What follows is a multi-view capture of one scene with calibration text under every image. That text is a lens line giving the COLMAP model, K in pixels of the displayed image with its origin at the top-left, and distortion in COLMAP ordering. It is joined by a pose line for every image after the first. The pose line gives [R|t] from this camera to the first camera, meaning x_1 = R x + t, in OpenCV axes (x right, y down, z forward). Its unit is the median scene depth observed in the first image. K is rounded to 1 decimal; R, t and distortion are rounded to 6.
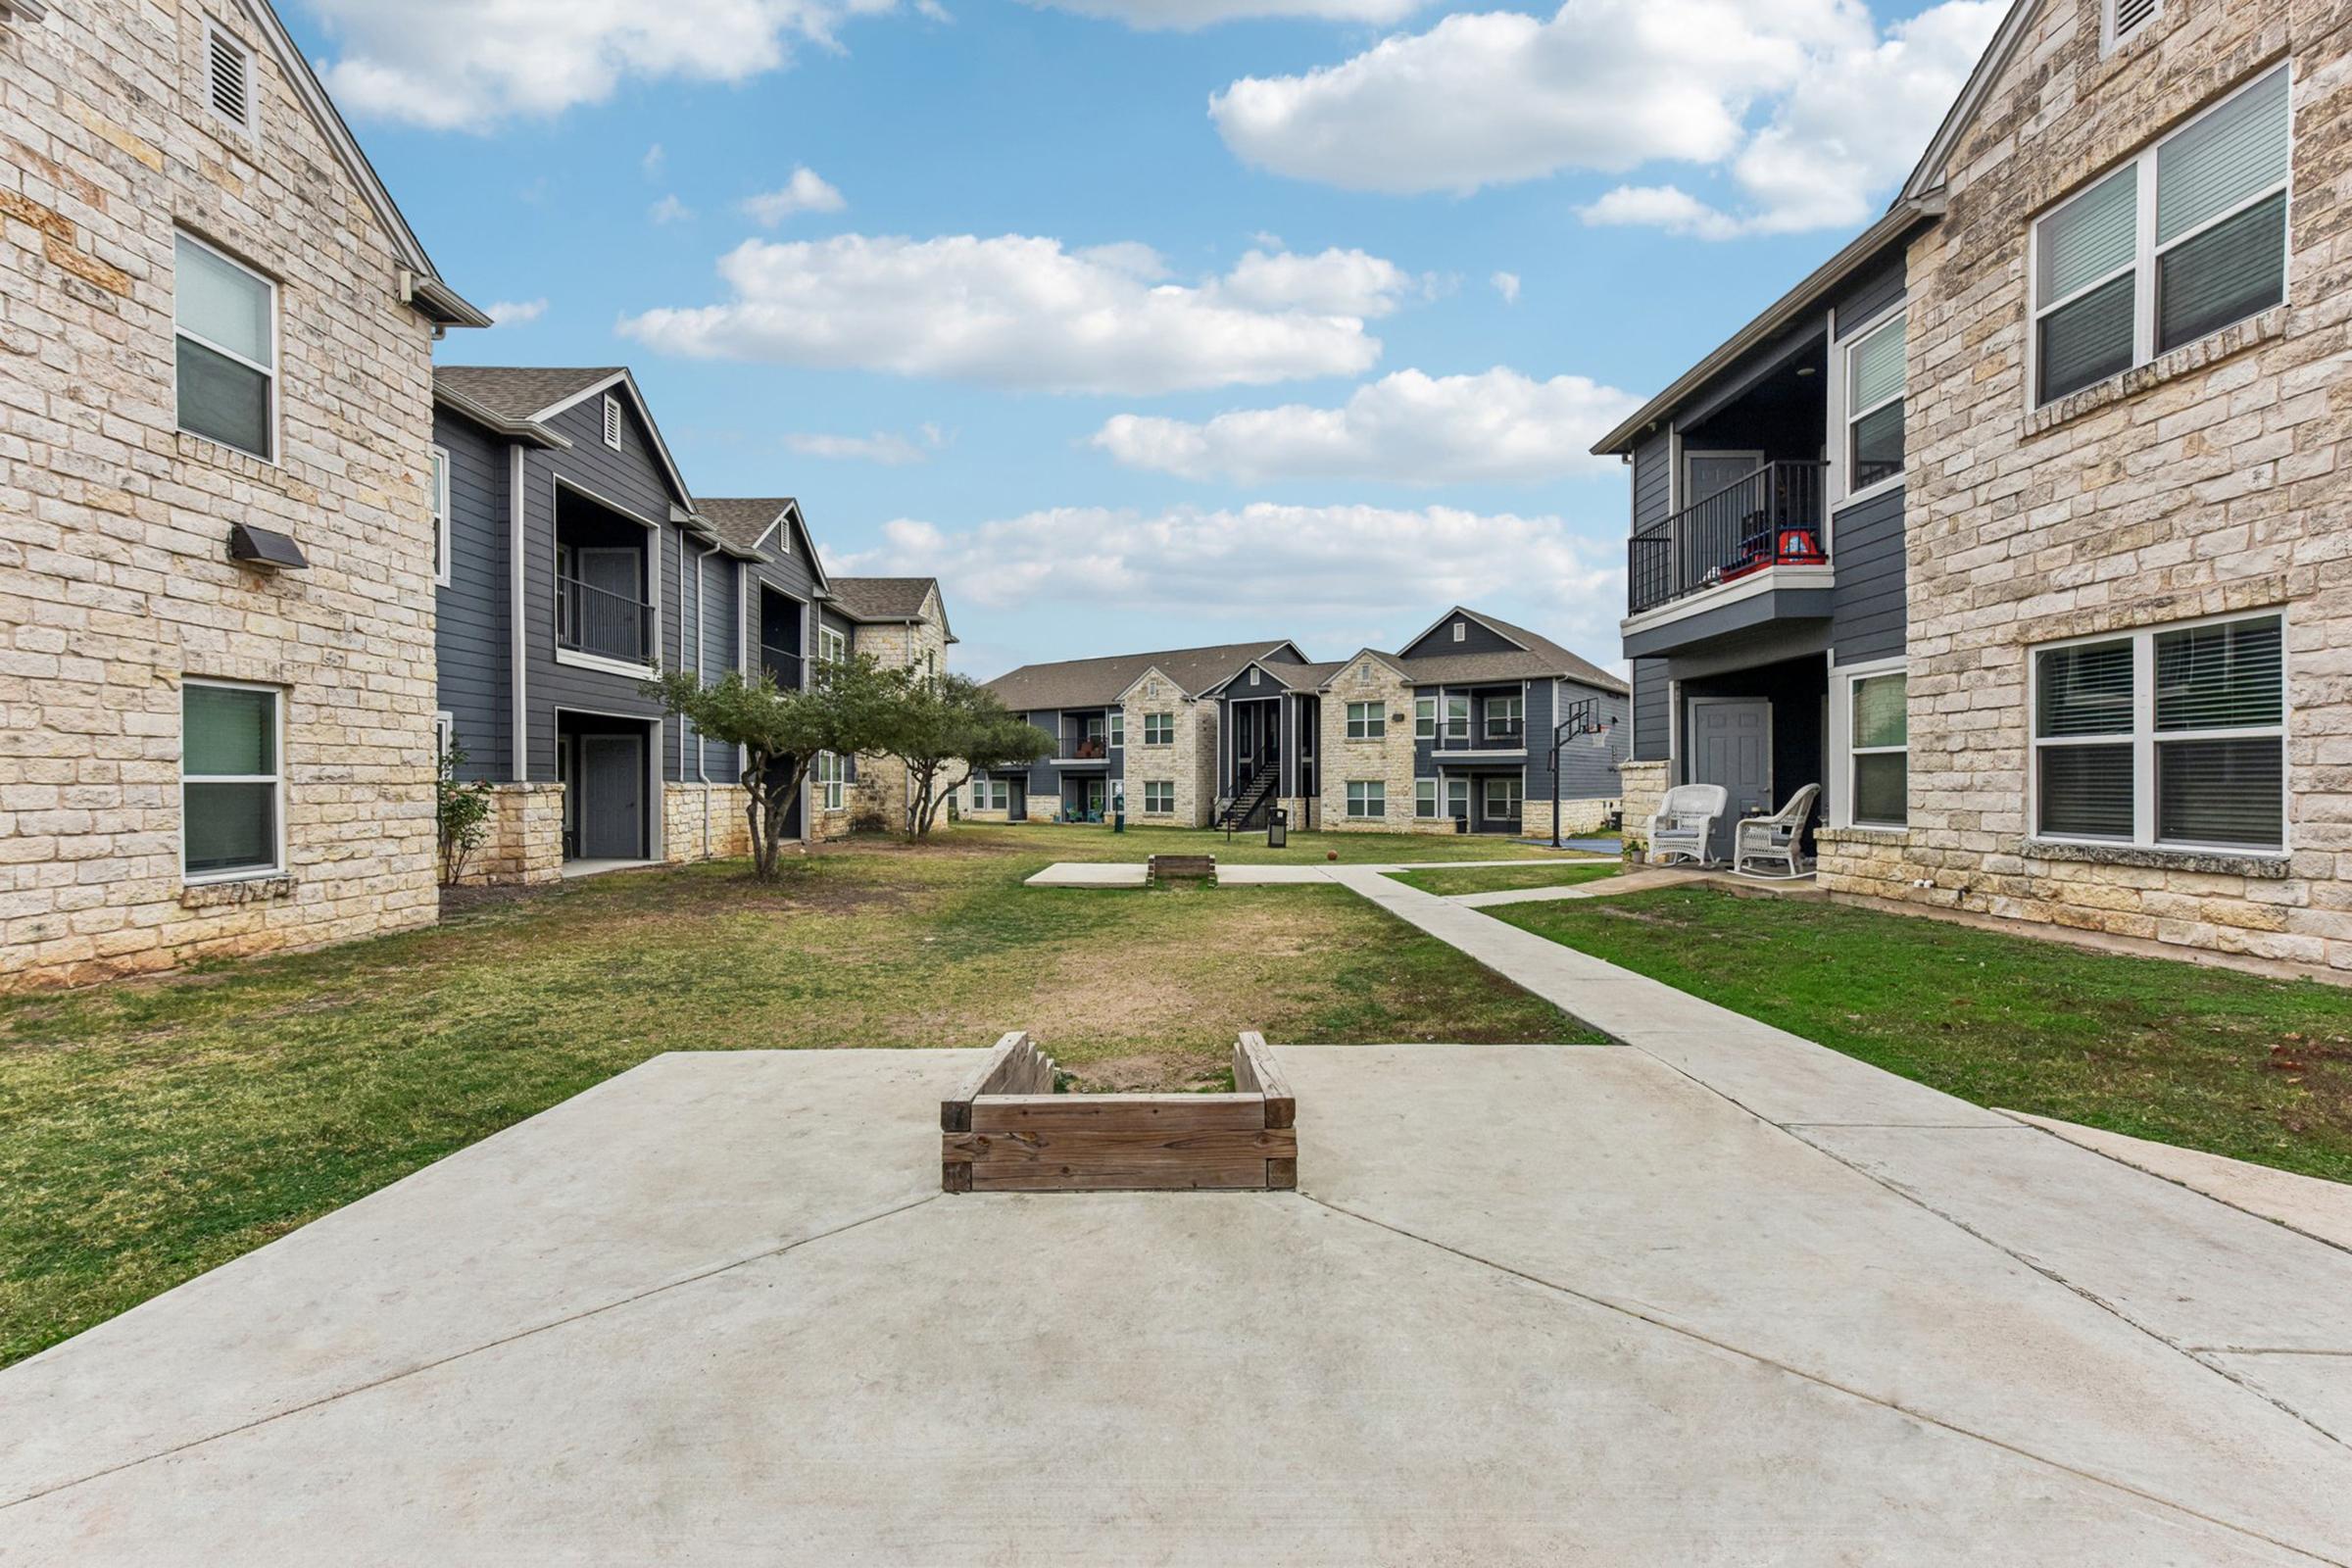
lens RADIAL K [[920.8, 0, 1169.0], [0, 920.8, 773.8], [0, 0, 1]] dist [0.021318, 0.000014]
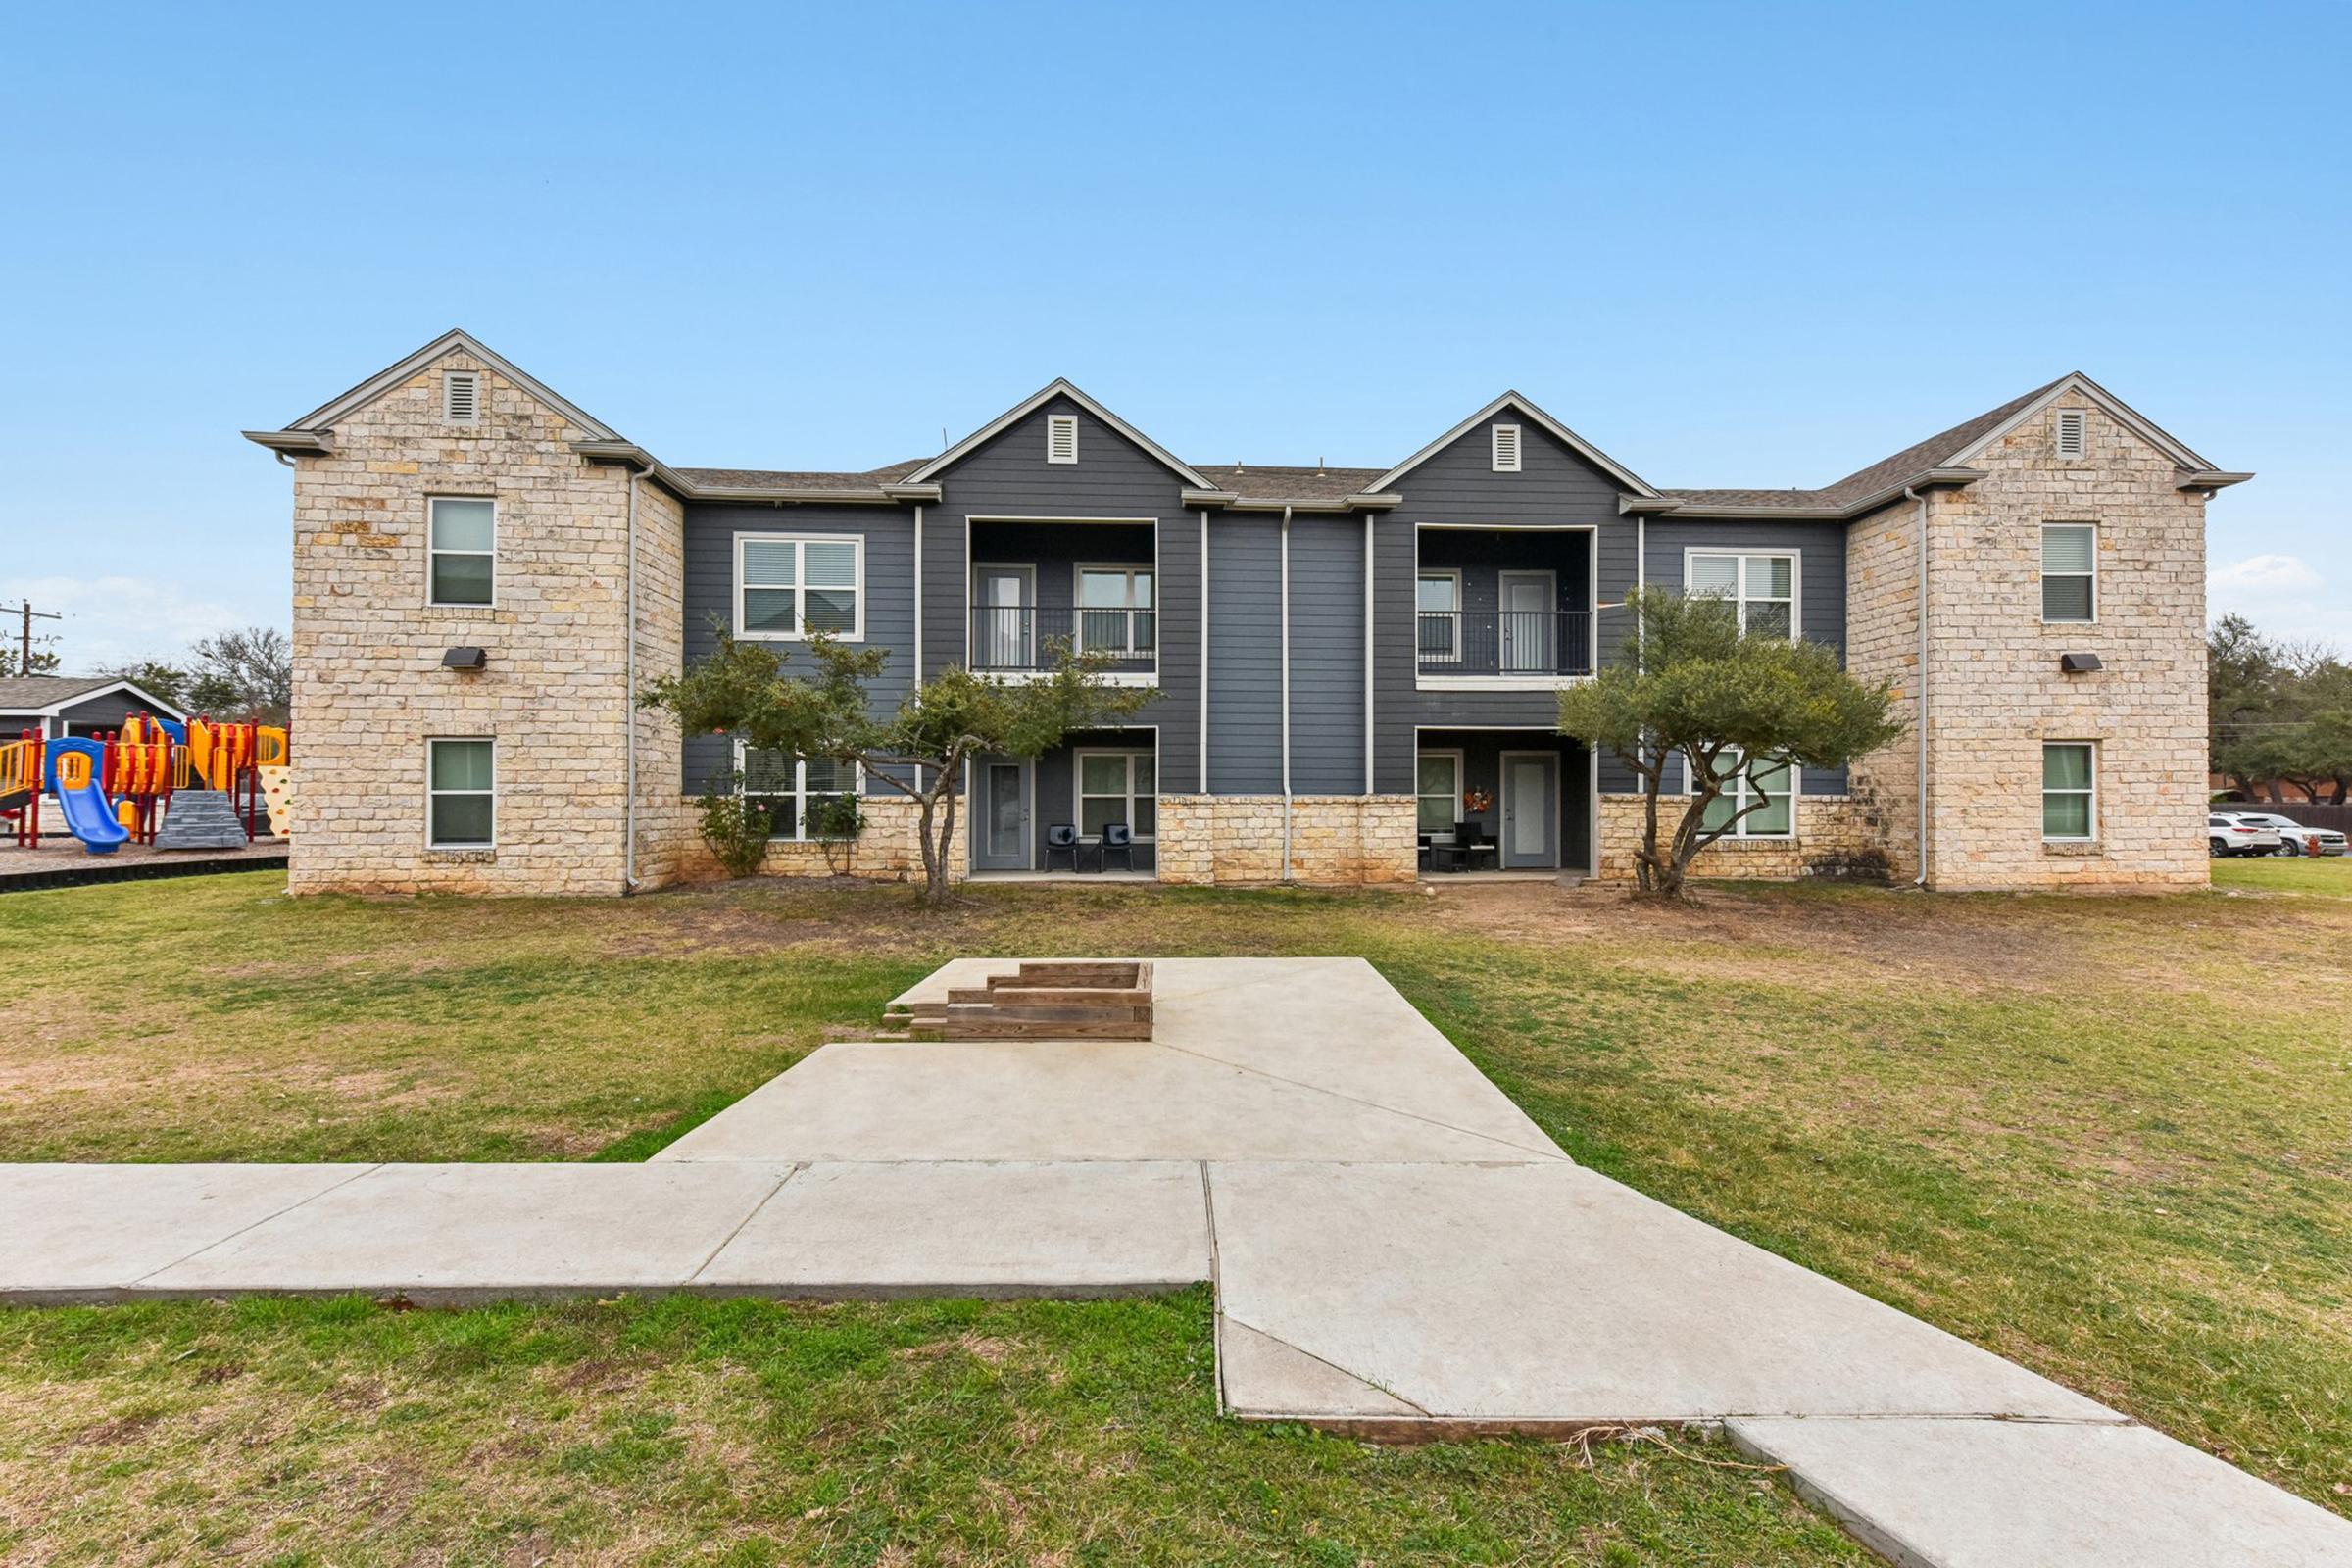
lens RADIAL K [[920.8, 0, 1169.0], [0, 920.8, 773.8], [0, 0, 1]] dist [0.021318, 0.000014]
pose [[0.085137, -0.012808, -0.996287, 0.855579], [0.008602, 0.999890, -0.012120, 0.003564], [0.996332, -0.007538, 0.085238, 2.161235]]
